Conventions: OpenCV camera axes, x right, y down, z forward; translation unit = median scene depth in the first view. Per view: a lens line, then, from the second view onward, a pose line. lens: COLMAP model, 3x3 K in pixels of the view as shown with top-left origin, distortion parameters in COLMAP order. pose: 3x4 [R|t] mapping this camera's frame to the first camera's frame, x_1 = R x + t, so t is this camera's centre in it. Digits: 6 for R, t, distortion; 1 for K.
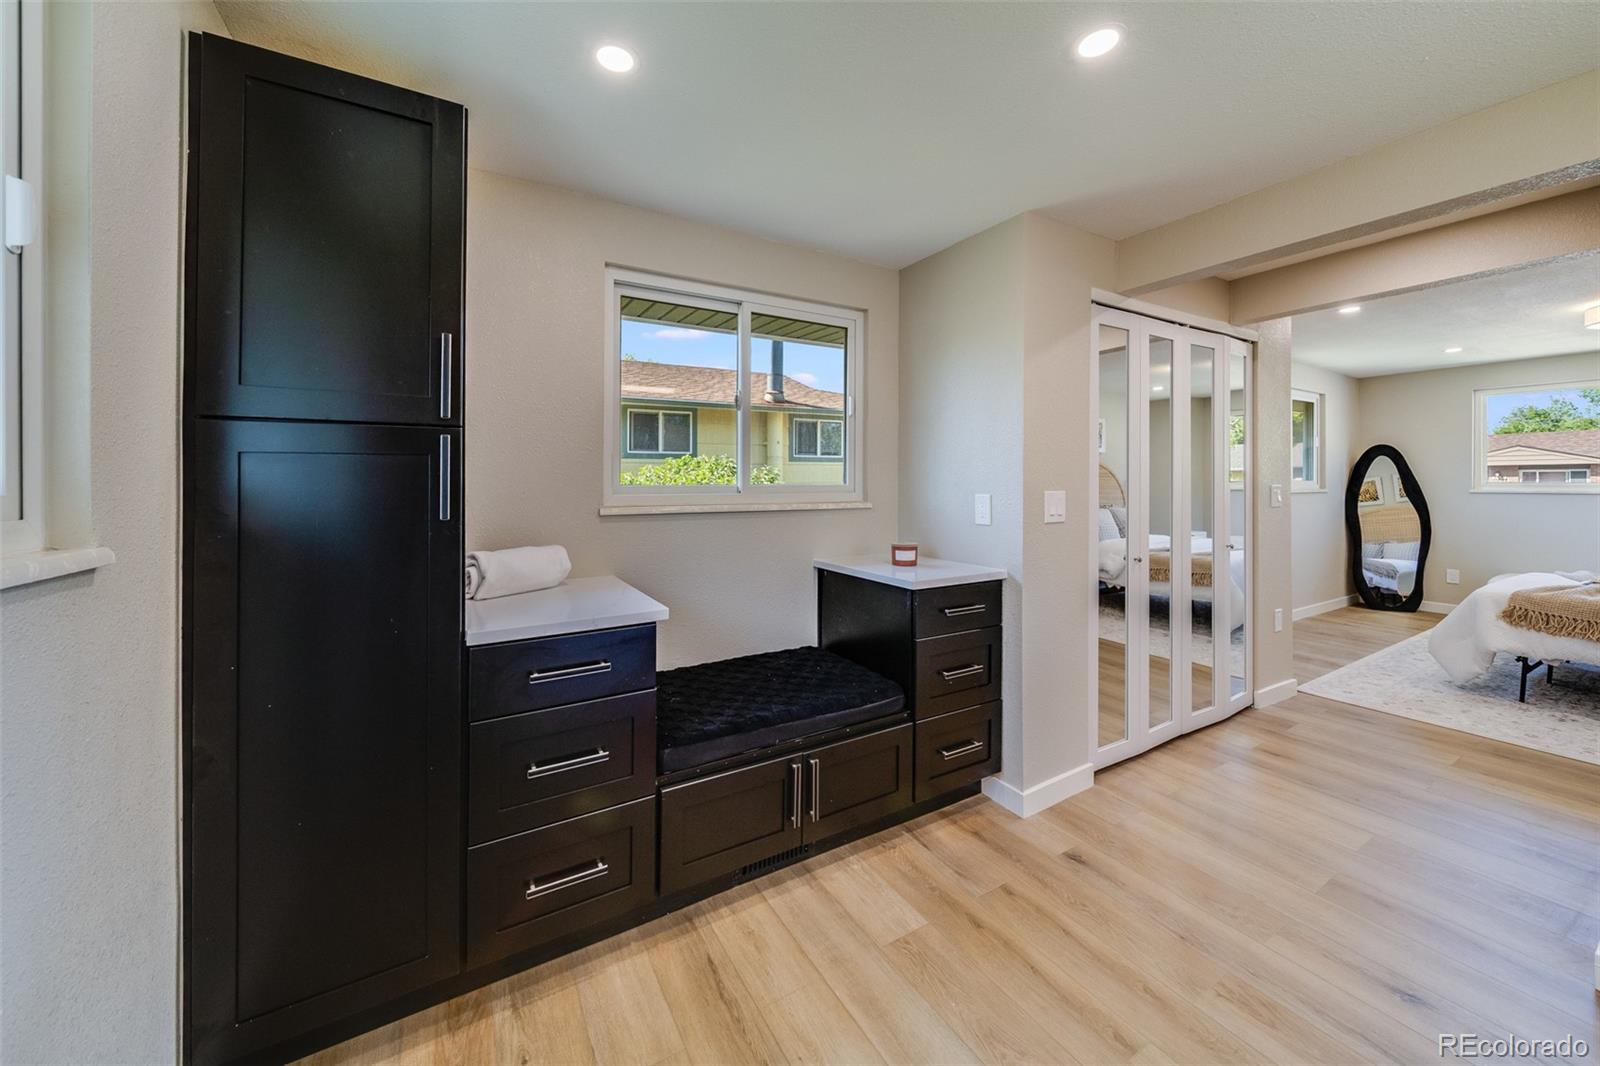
lens RADIAL K [[581.9, 0, 801.8], [0, 581.9, 479.2], [0, 0, 1]] dist [0.001724, 0.000032]
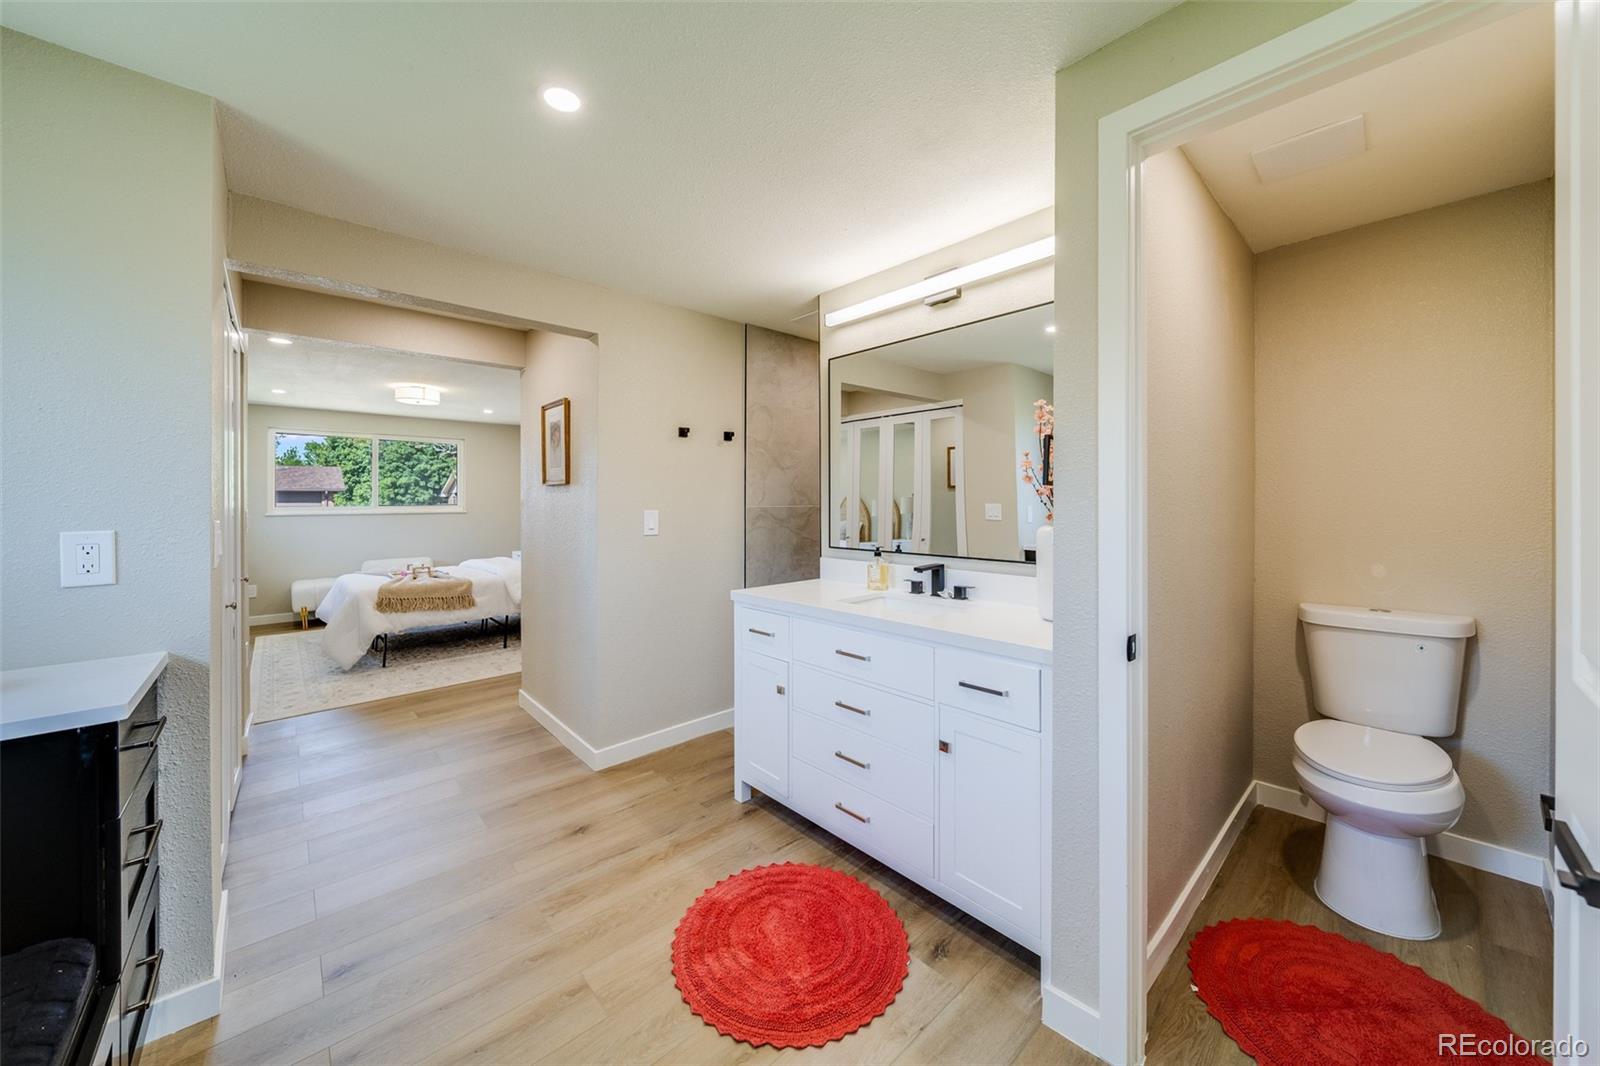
lens RADIAL K [[569.0, 0, 795.3], [0, 569.0, 502.9], [0, 0, 1]] dist [0.003186, -0.001783]
pose [[-0.192013, -0.000461, 0.981392, -0.553110], [0.006266, 0.999979, 0.001695, 0.005635], [-0.981372, 0.006475, -0.192007, 0.690789]]
